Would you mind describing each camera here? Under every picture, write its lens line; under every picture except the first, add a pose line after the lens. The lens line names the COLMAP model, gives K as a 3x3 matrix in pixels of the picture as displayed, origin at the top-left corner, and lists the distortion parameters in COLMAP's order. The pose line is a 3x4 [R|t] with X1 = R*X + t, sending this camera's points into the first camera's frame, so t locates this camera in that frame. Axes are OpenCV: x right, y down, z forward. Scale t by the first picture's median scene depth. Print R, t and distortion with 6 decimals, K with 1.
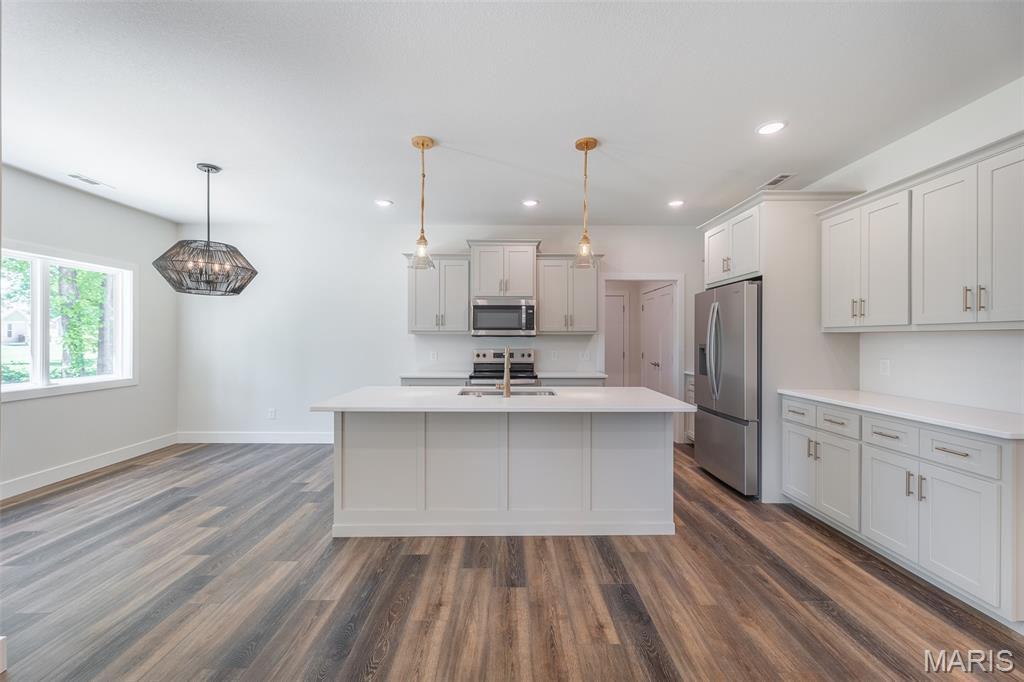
lens RADIAL K [[404.8, 0, 508.3], [0, 404.8, 338.2], [0, 0, 1]] dist [0.006740, -0.001605]
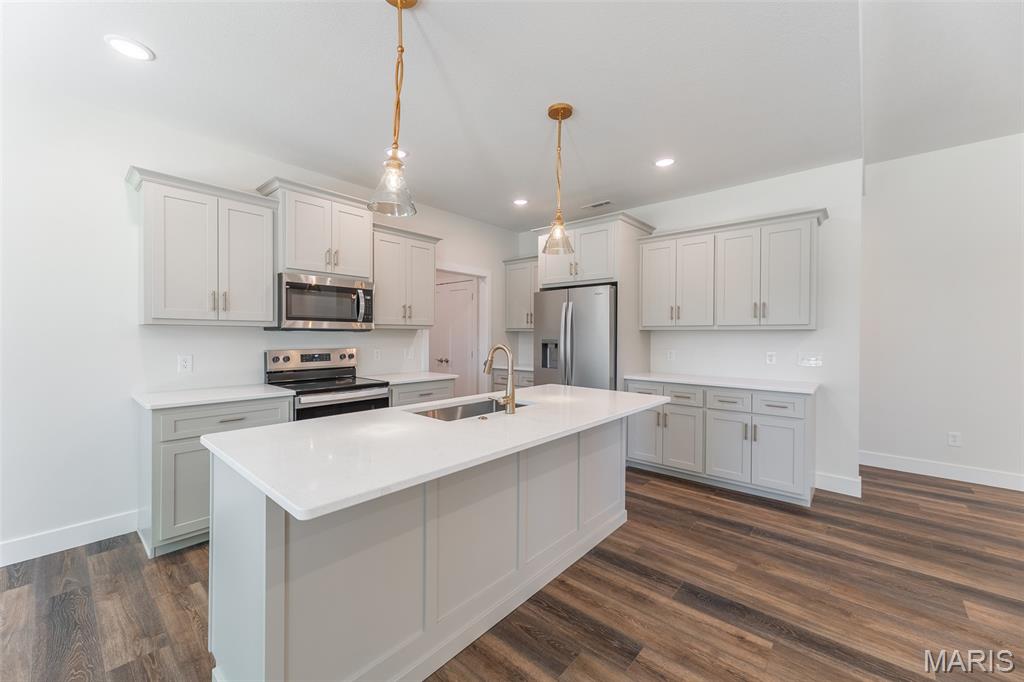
lens RADIAL K [[404.8, 0, 505.0], [0, 404.8, 338.4], [0, 0, 1]] dist [0.006740, -0.001605]
pose [[0.667173, -0.004283, 0.744891, -0.466647], [-0.003588, 0.999953, 0.008963, 0.002663], [-0.744894, -0.008653, 0.667126, 0.433766]]
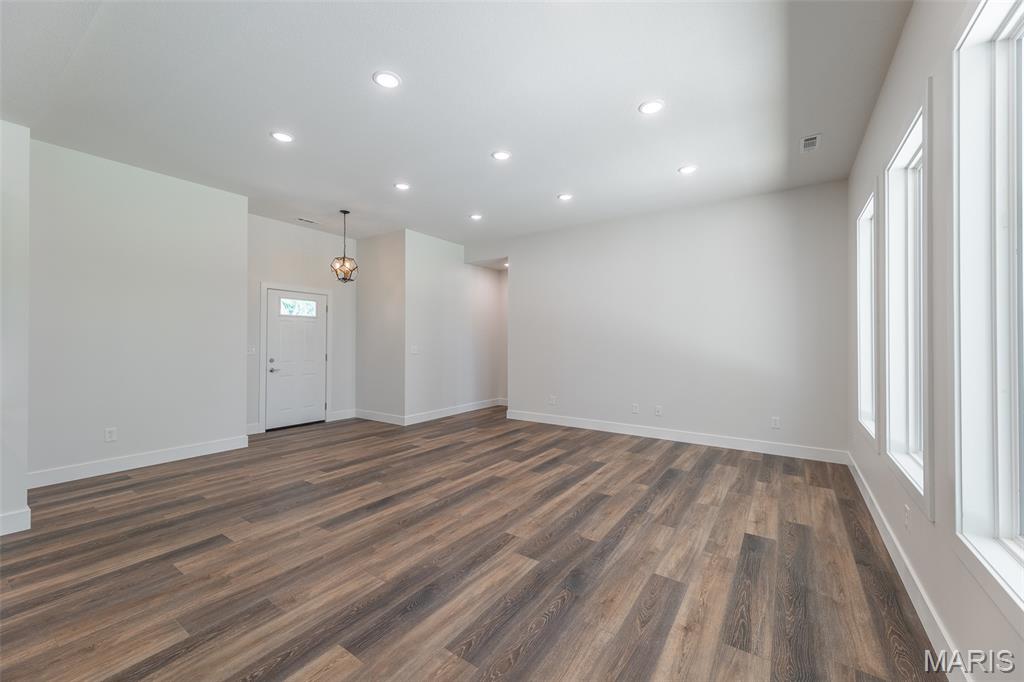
lens RADIAL K [[404.8, 0, 512.3], [0, 404.8, 332.7], [0, 0, 1]] dist [0.006740, -0.001605]
pose [[-0.826160, 0.007606, 0.563384, -0.446258], [-0.002080, 0.999861, -0.016549, 0.005365], [-0.563432, -0.014844, -0.826029, 0.582605]]
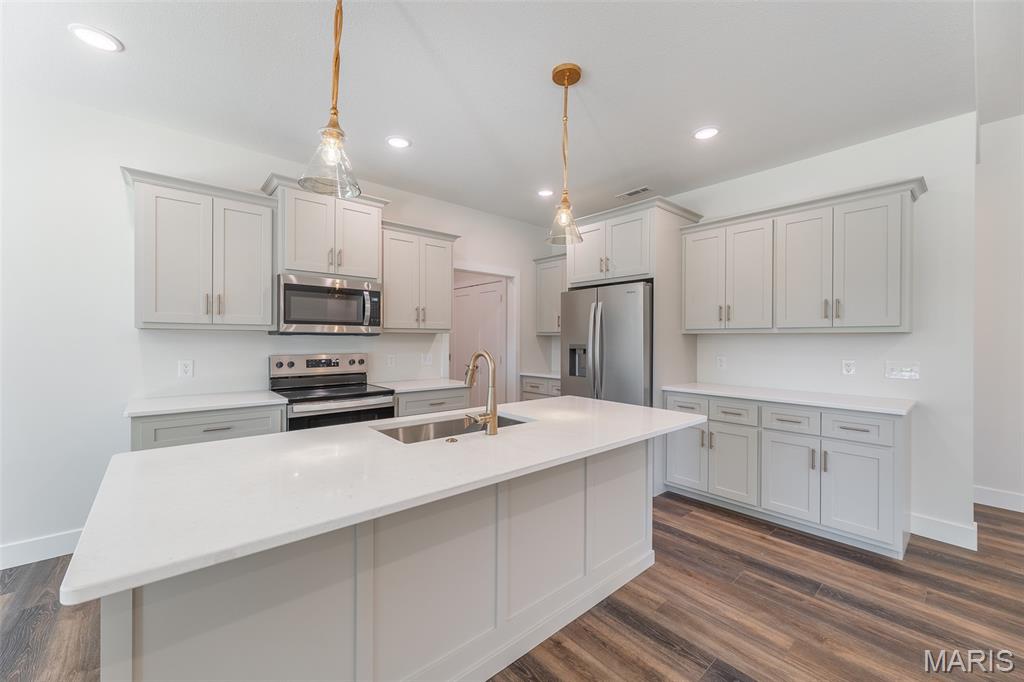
lens RADIAL K [[404.8, 0, 507.8], [0, 404.8, 340.2], [0, 0, 1]] dist [0.006740, -0.001605]
pose [[0.759787, 0.000785, 0.650172, -0.318488], [-0.003471, 0.999990, 0.002848, 0.002514], [-0.650163, -0.004421, 0.759782, 0.438168]]
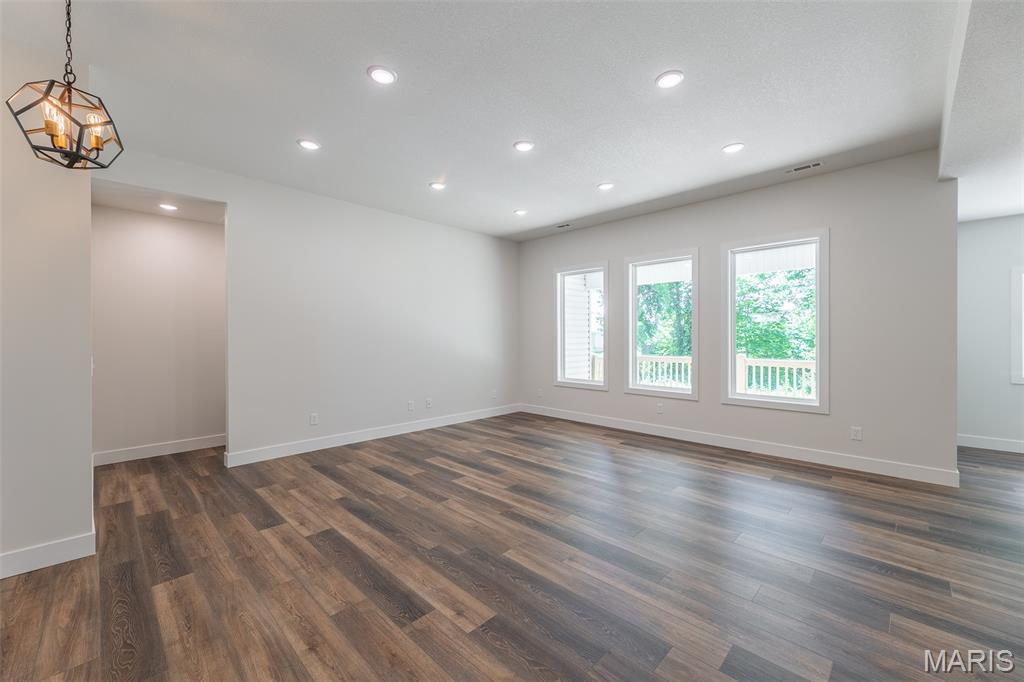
lens RADIAL K [[404.8, 0, 502.8], [0, 404.8, 332.2], [0, 0, 1]] dist [0.006740, -0.001605]
pose [[-0.709482, -0.008039, -0.704677, 1.002915], [-0.001366, 0.999949, -0.010032, -0.004282], [0.704722, -0.006156, -0.709457, 0.401393]]
